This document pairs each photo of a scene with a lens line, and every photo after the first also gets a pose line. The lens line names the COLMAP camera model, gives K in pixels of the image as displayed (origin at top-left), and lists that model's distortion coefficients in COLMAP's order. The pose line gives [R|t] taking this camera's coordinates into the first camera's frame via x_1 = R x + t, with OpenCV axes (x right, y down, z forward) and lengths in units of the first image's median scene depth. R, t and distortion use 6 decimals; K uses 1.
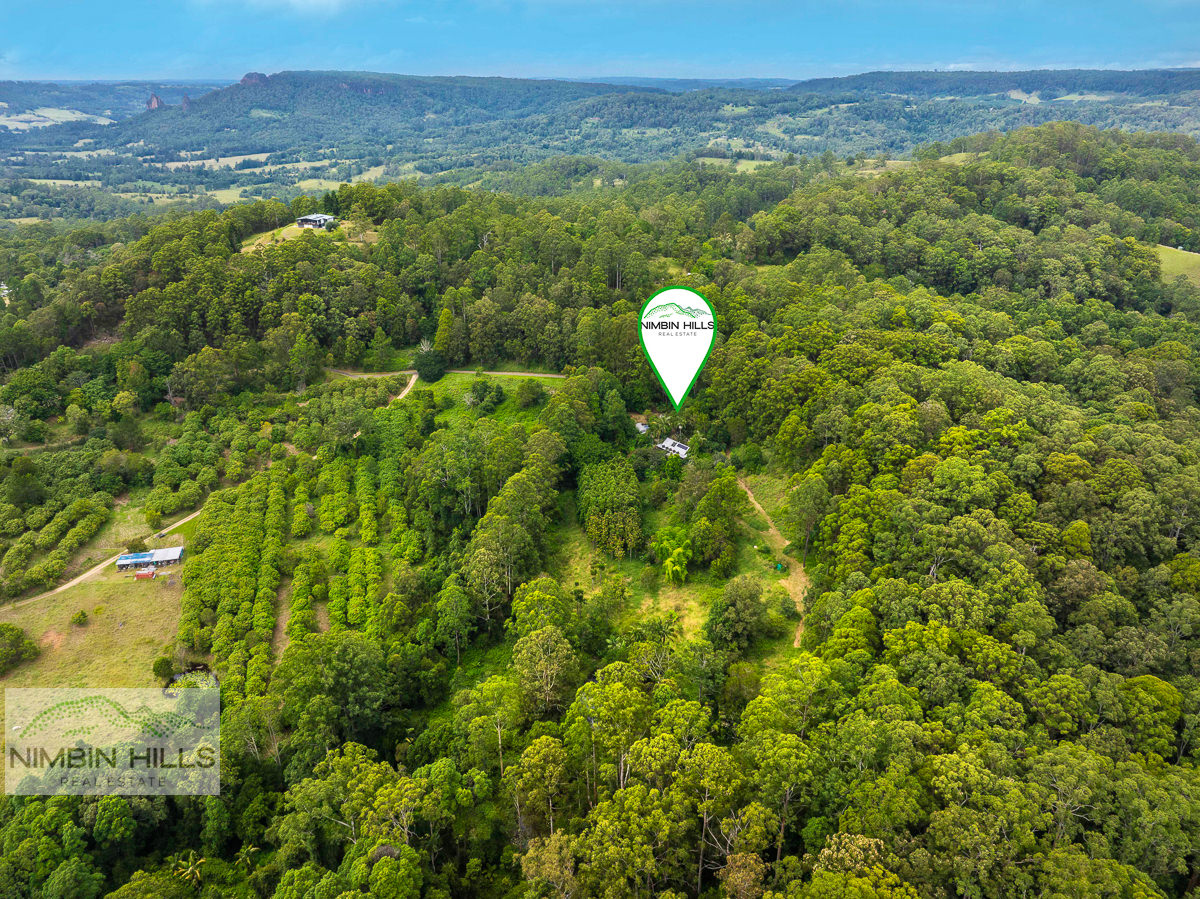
lens RADIAL K [[857.4, 0, 599.6], [0, 857.4, 447.4], [0, 0, 1]] dist [-0.048136, 0.016633]
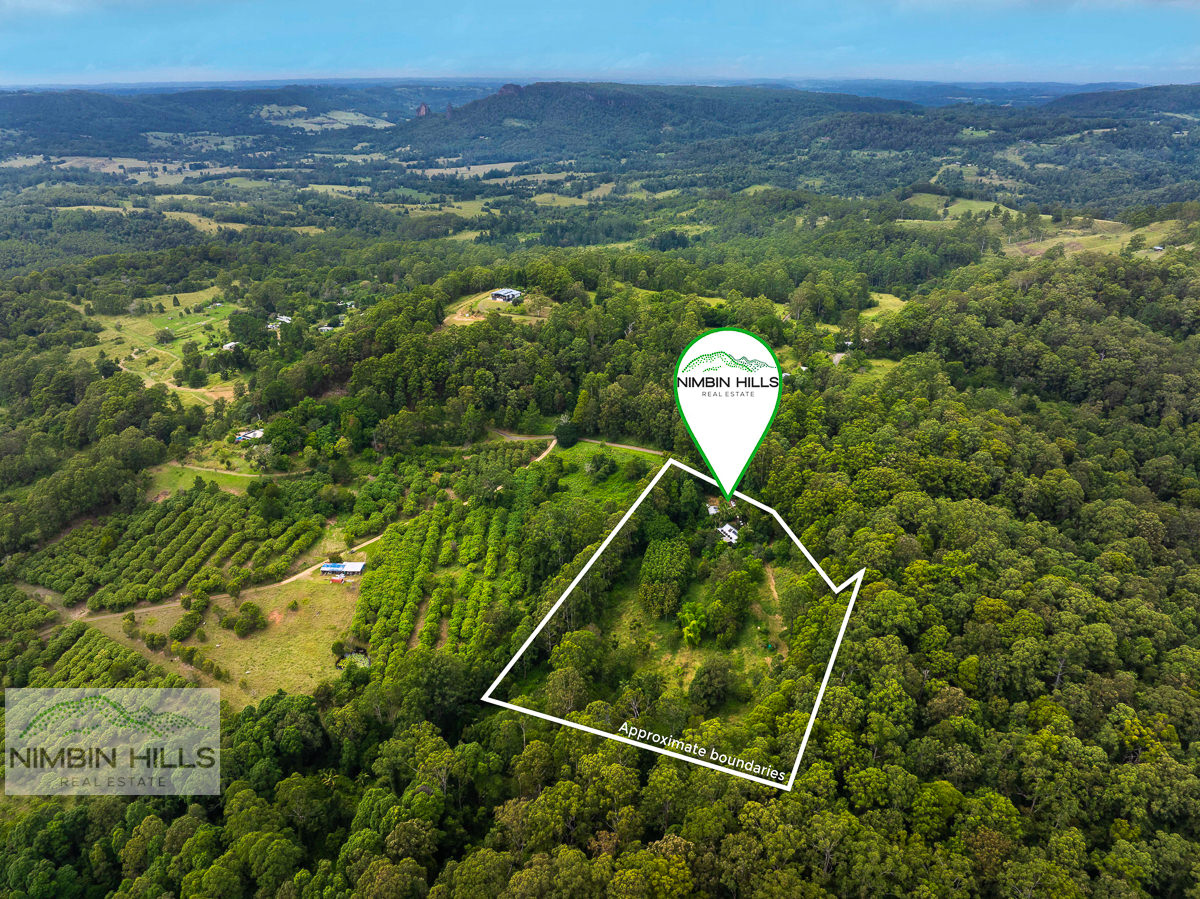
lens RADIAL K [[857.4, 0, 599.0], [0, 857.4, 445.2], [0, 0, 1]] dist [-0.048136, 0.016633]
pose [[0.963202, 0.107487, -0.246352, 0.190304], [-0.106947, 0.994142, 0.015610, -0.122573], [0.246587, 0.011311, 0.969055, -0.257400]]
